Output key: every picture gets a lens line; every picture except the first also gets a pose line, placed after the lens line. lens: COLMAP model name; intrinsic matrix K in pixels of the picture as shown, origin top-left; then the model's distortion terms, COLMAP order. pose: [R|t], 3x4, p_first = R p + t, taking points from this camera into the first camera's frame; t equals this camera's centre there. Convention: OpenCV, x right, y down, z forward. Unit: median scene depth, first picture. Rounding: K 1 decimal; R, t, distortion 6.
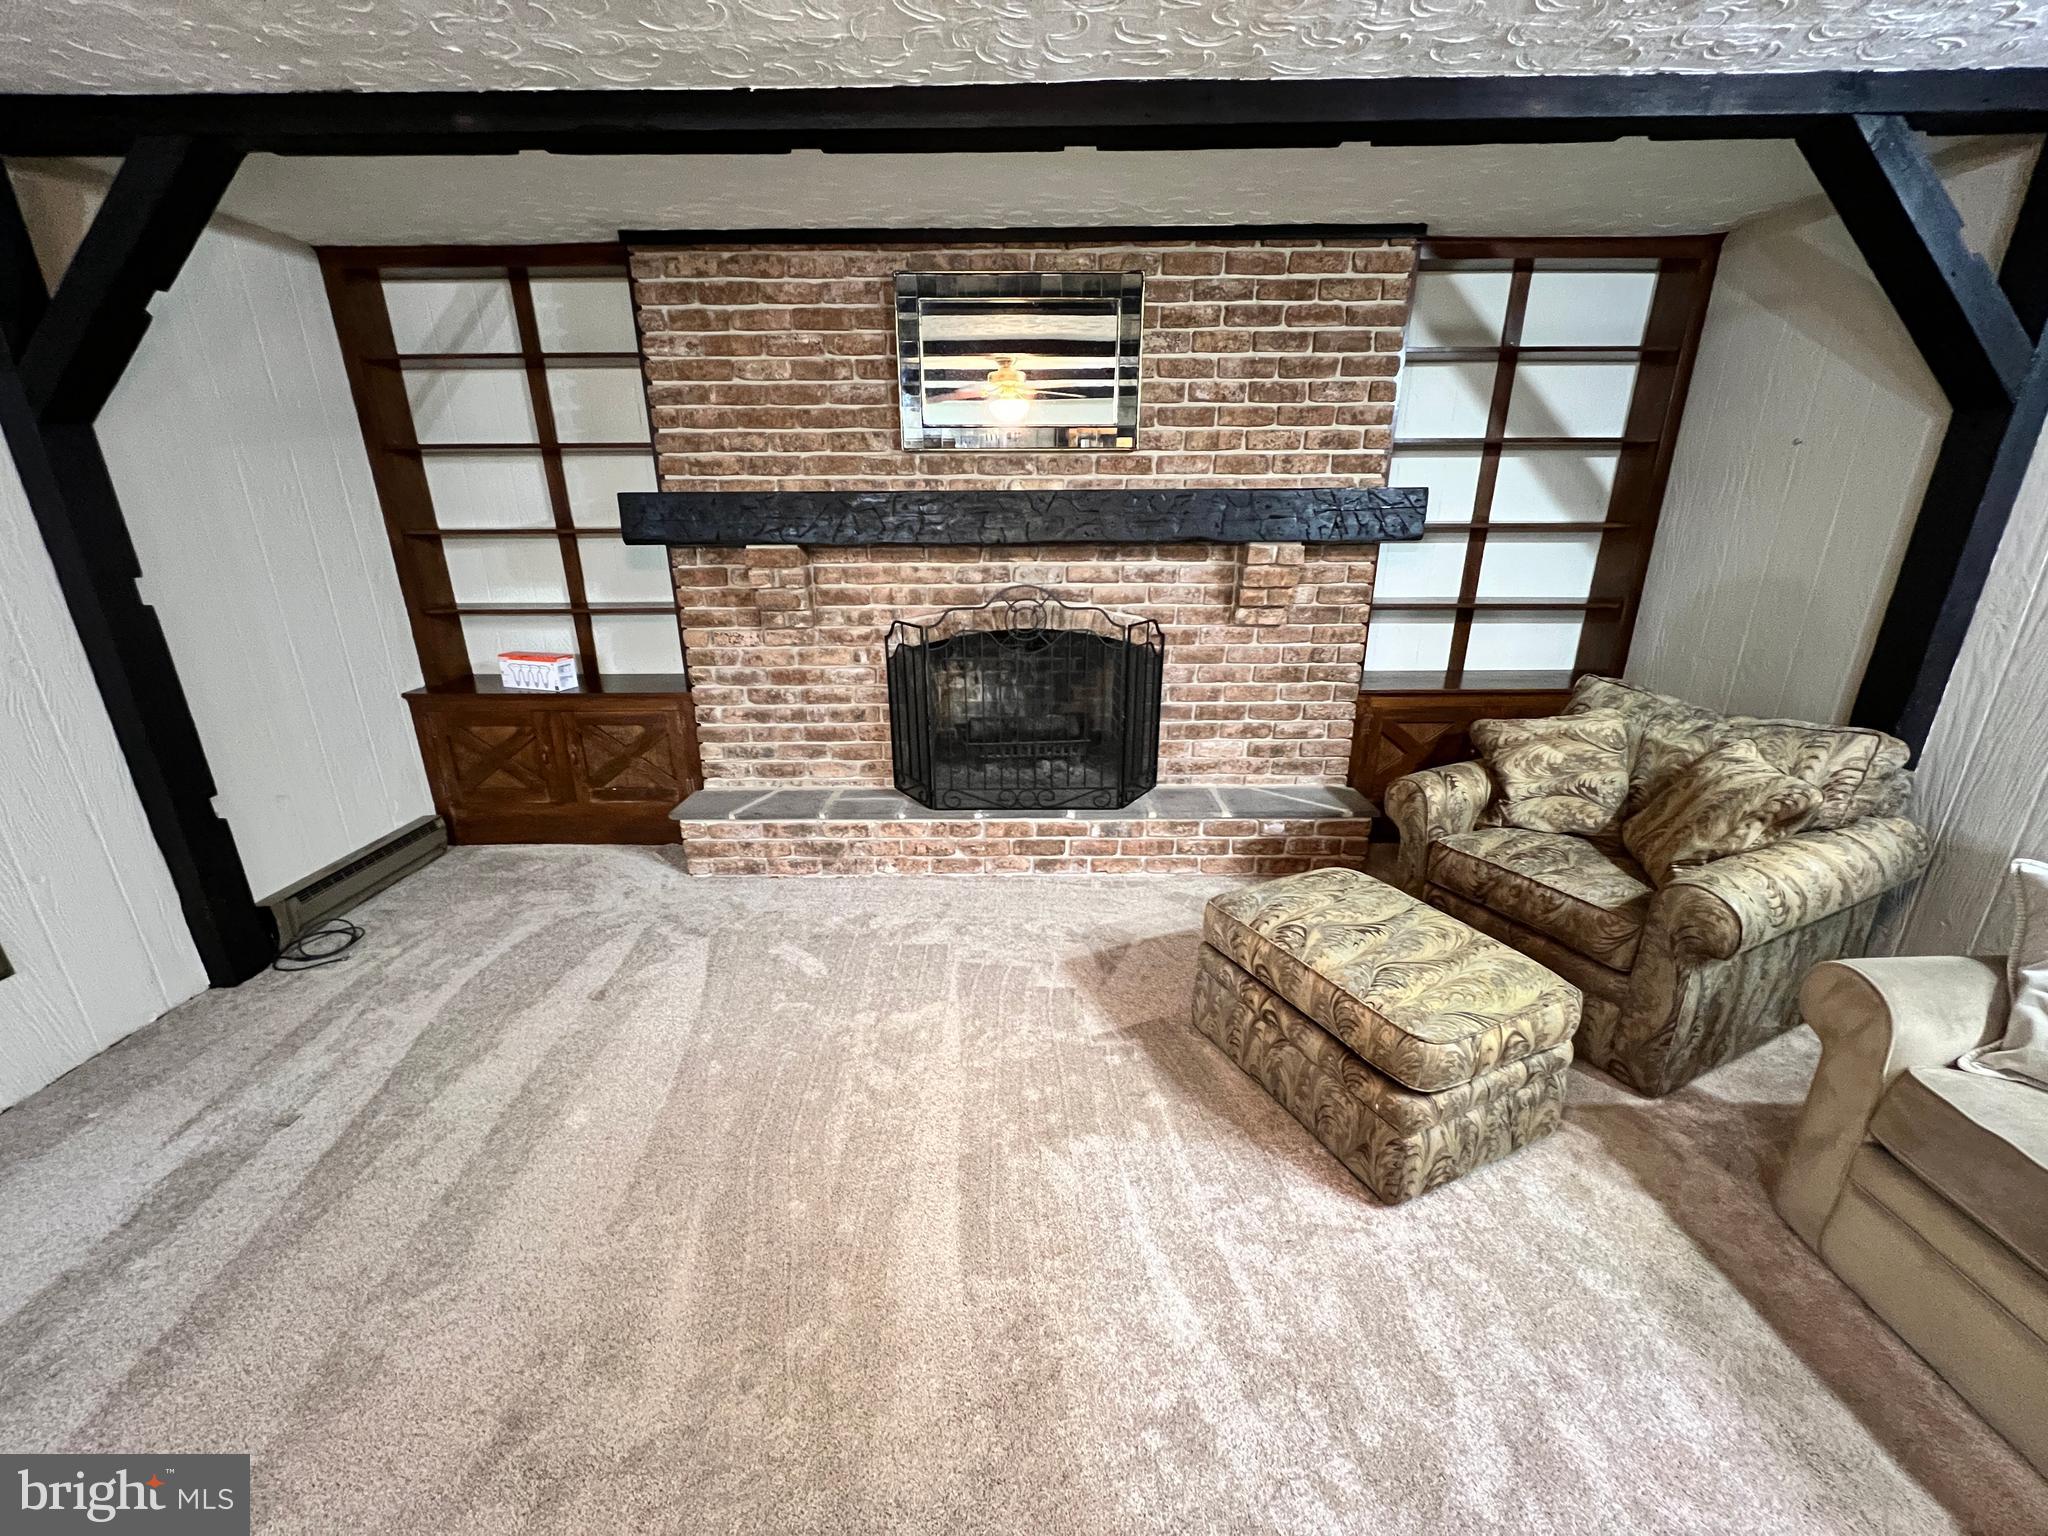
lens RADIAL K [[815.0, 0, 1024.4], [0, 815.0, 771.2], [0, 0, 1]] dist [0.003469, -0.000944]
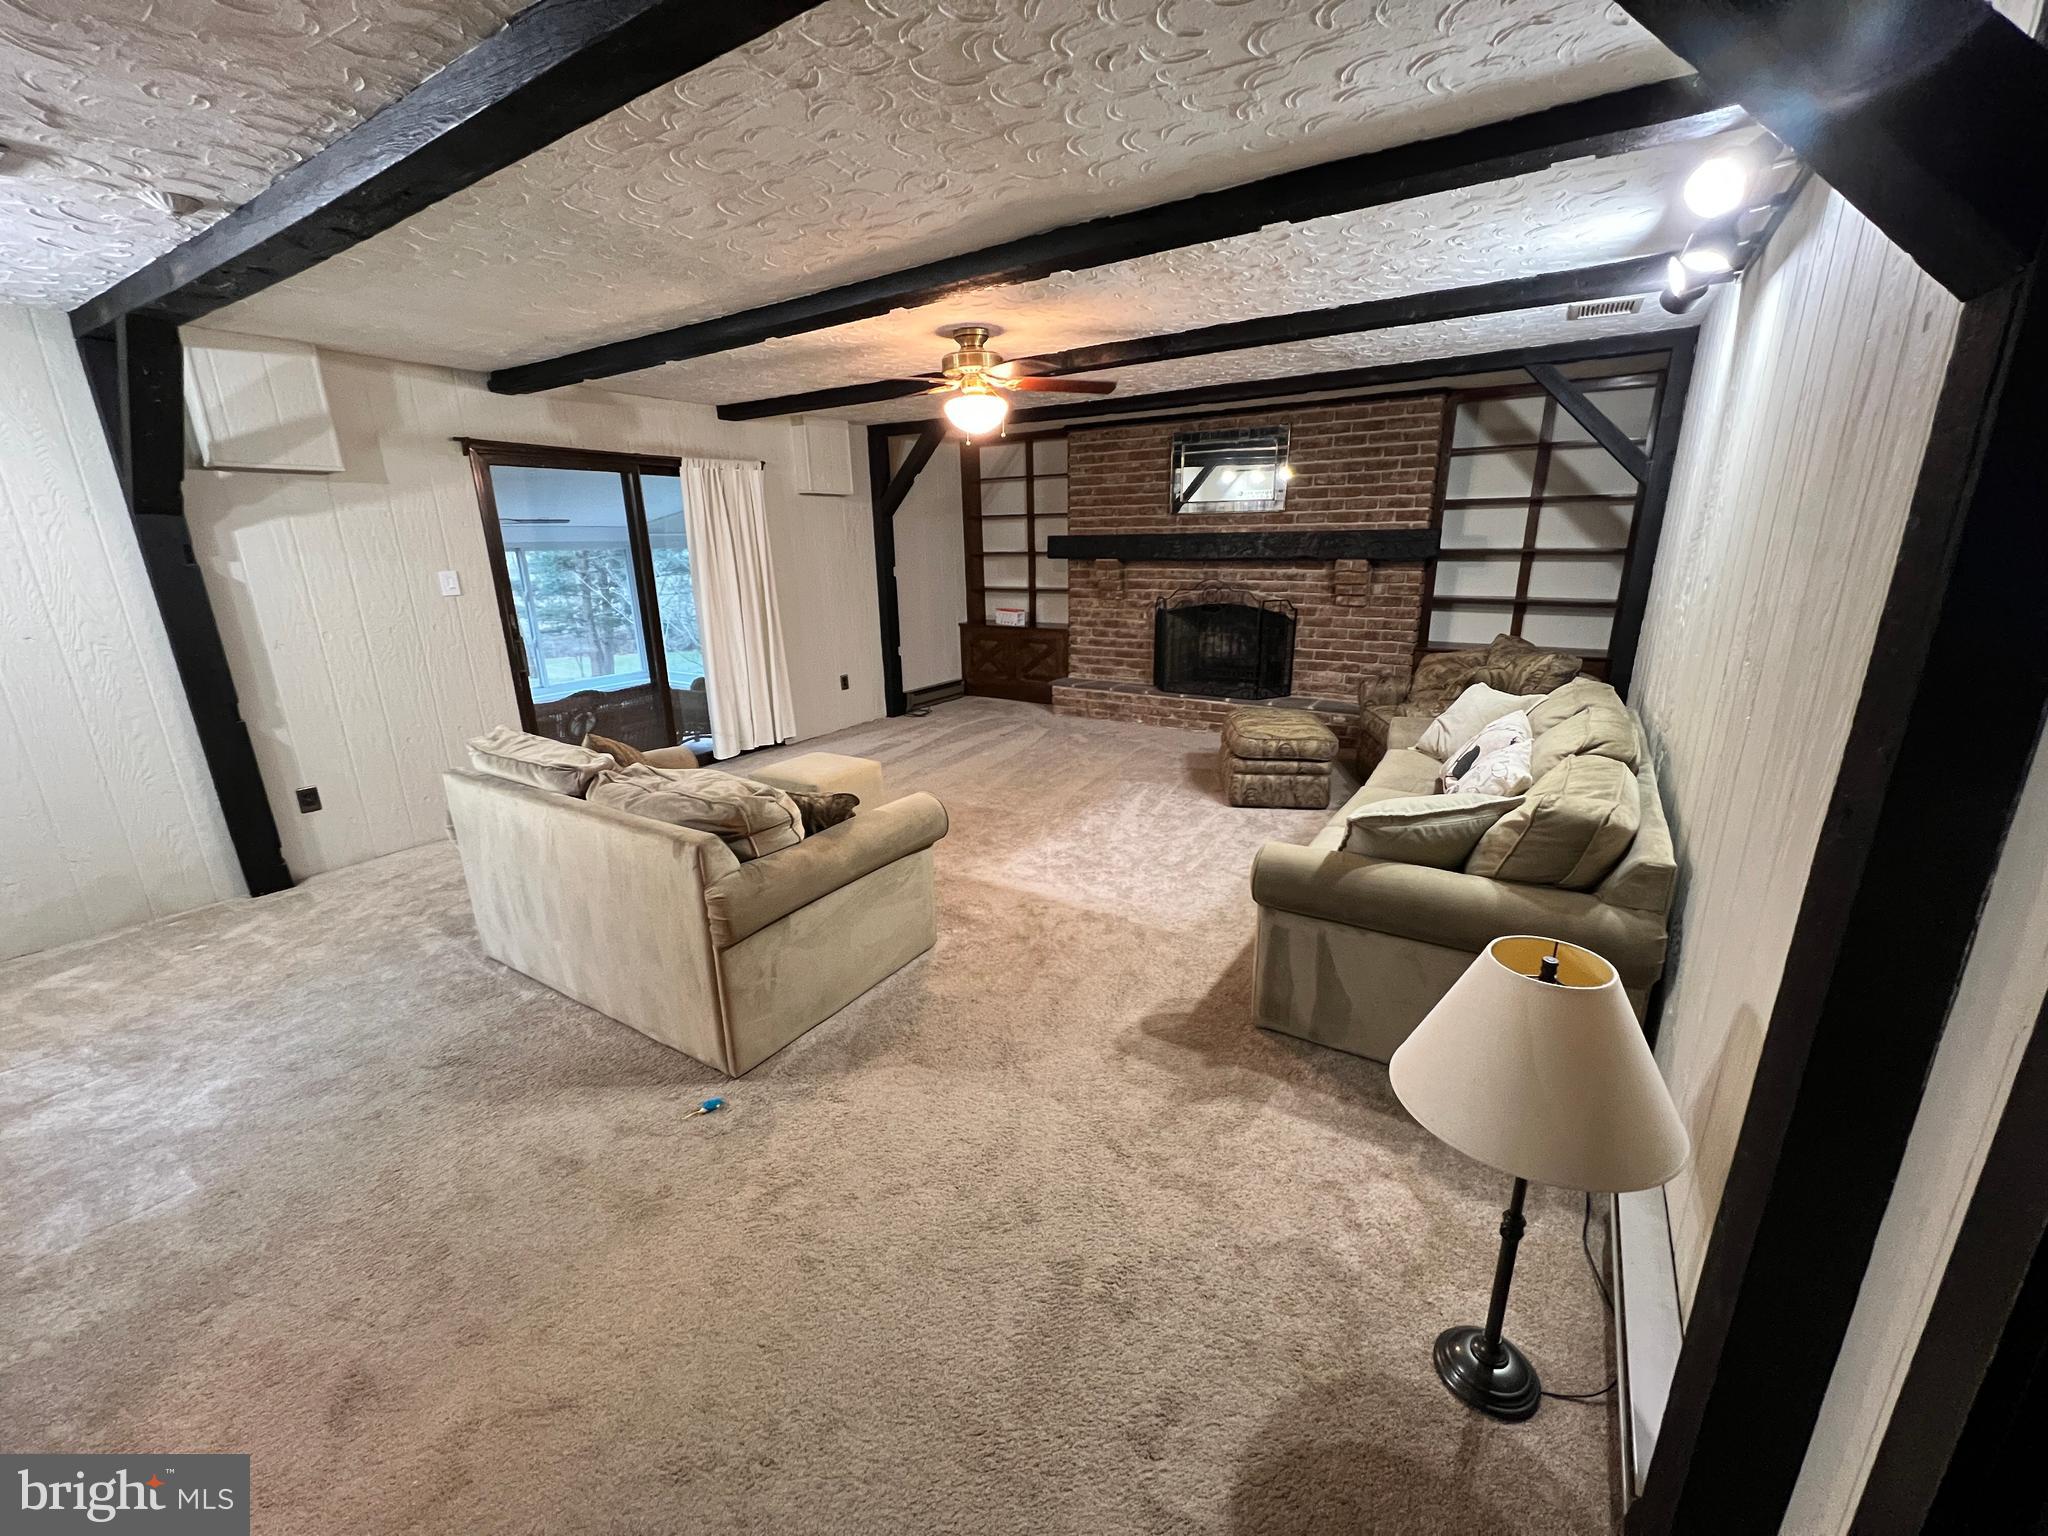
lens RADIAL K [[815.0, 0, 1029.6], [0, 815.0, 775.9], [0, 0, 1]] dist [0.003469, -0.000944]
pose [[0.844819, 0.143148, -0.515548, 0.670209], [-0.159576, 0.987105, 0.012588, 0.276933], [0.510702, 0.071634, 0.856768, -0.857505]]
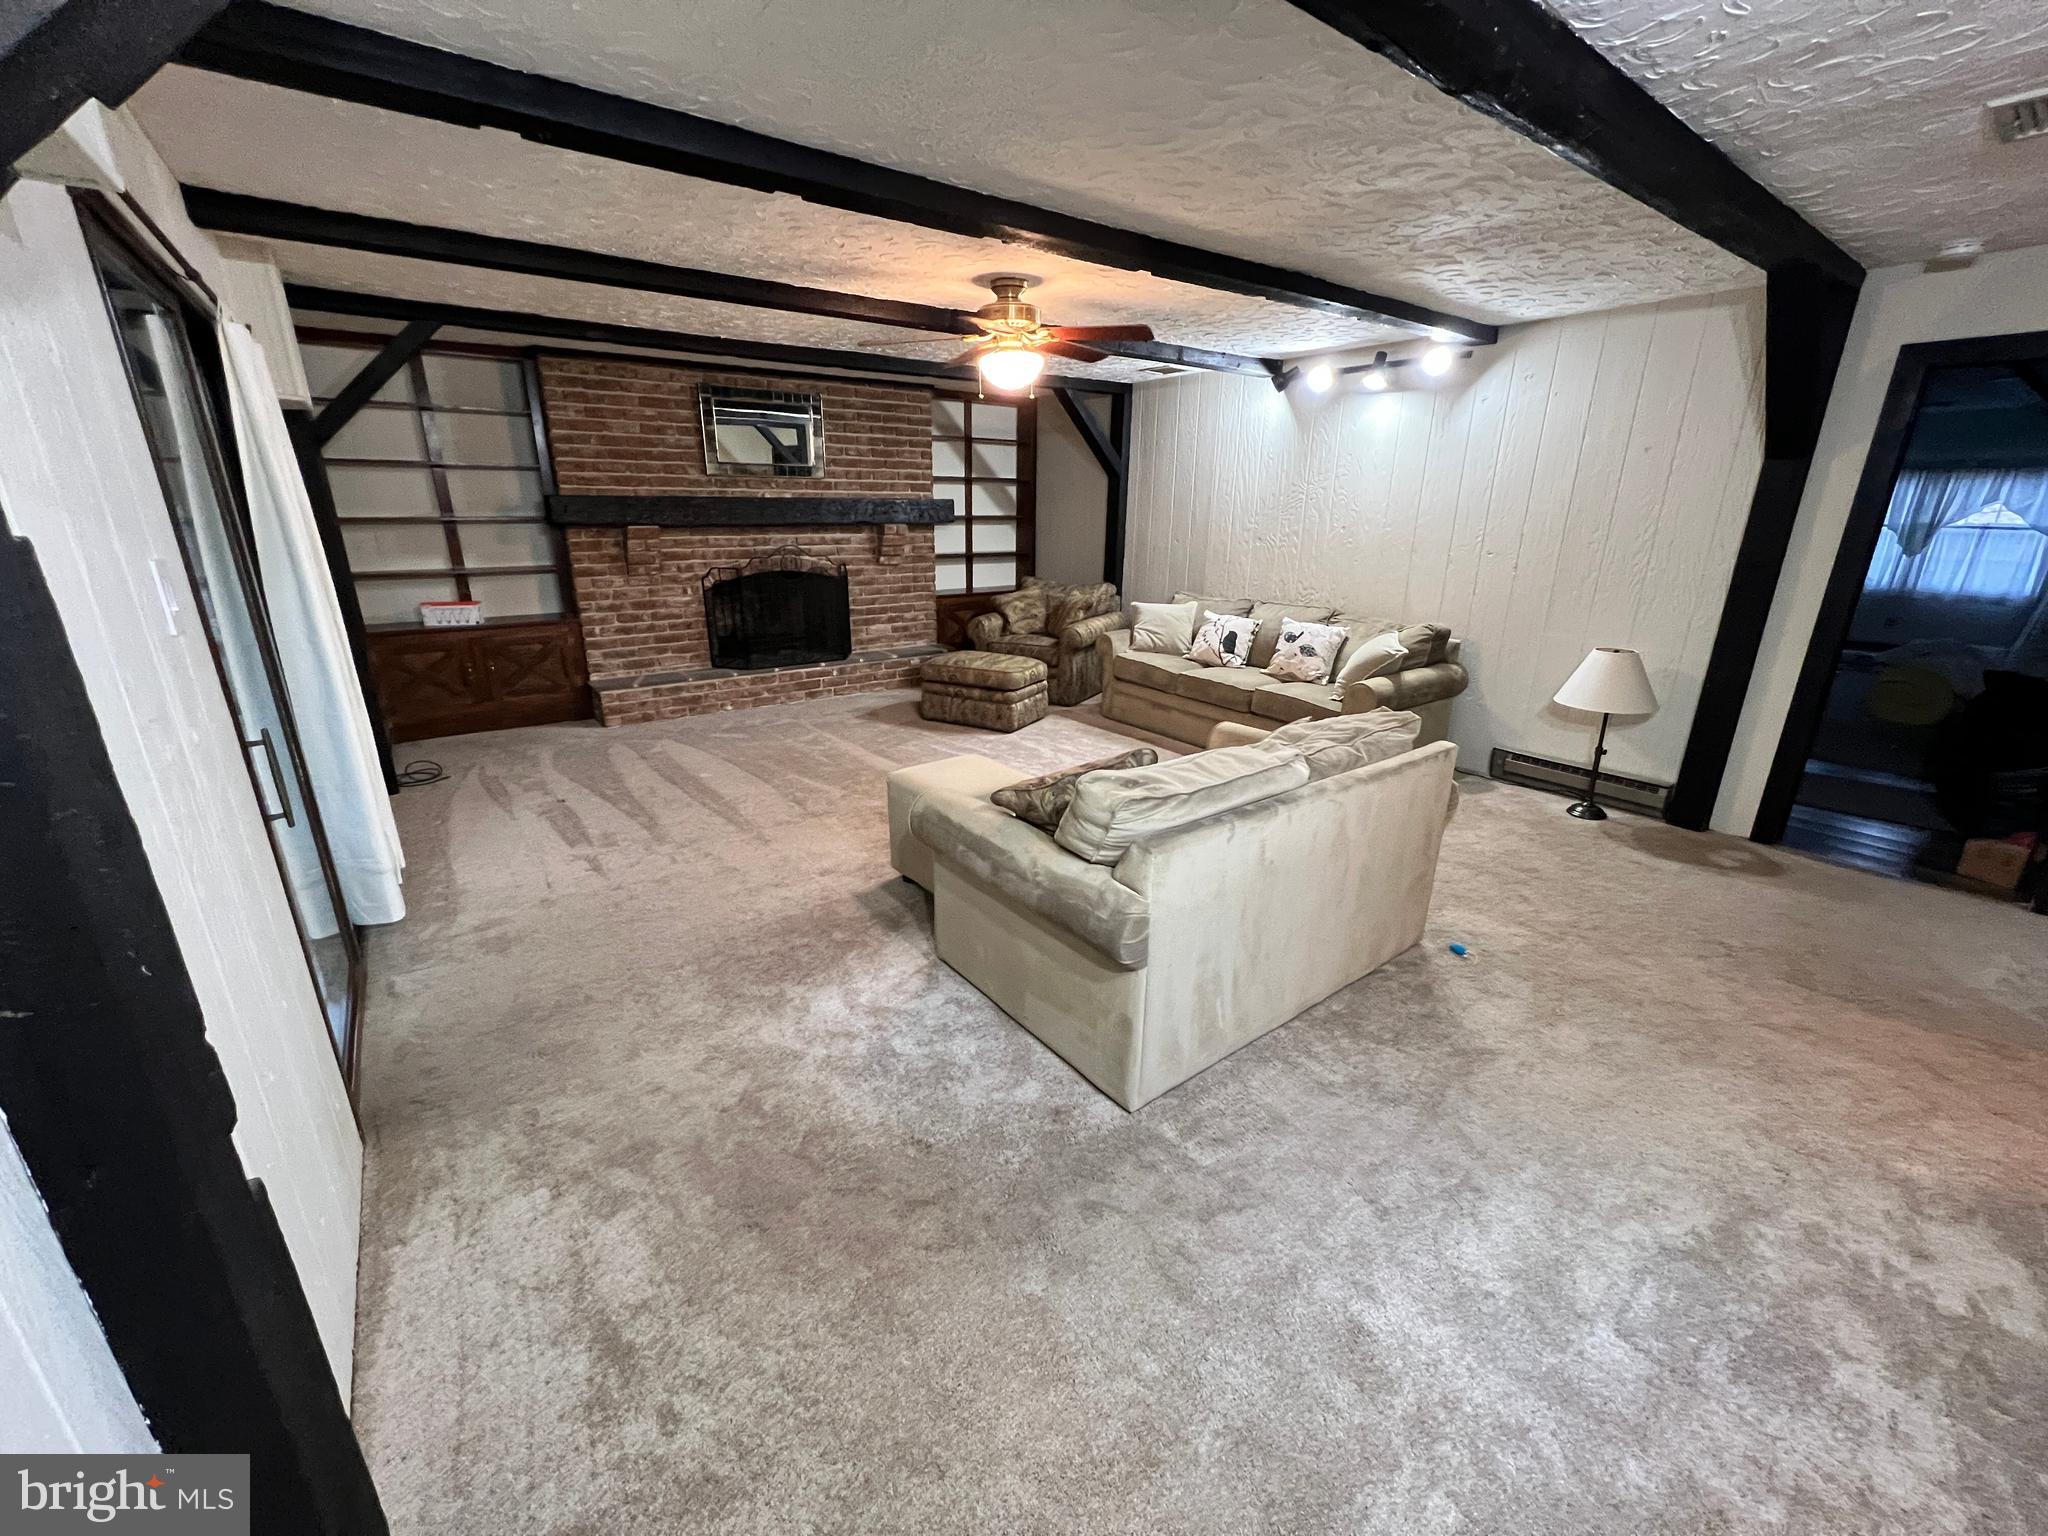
lens RADIAL K [[815.0, 0, 1023.8], [0, 815.0, 772.0], [0, 0, 1]] dist [0.003469, -0.000944]
pose [[0.803298, -0.175814, 0.569035, -0.703255], [0.177460, 0.982694, 0.053103, 0.284641], [-0.568524, 0.058324, 0.820597, -0.846153]]
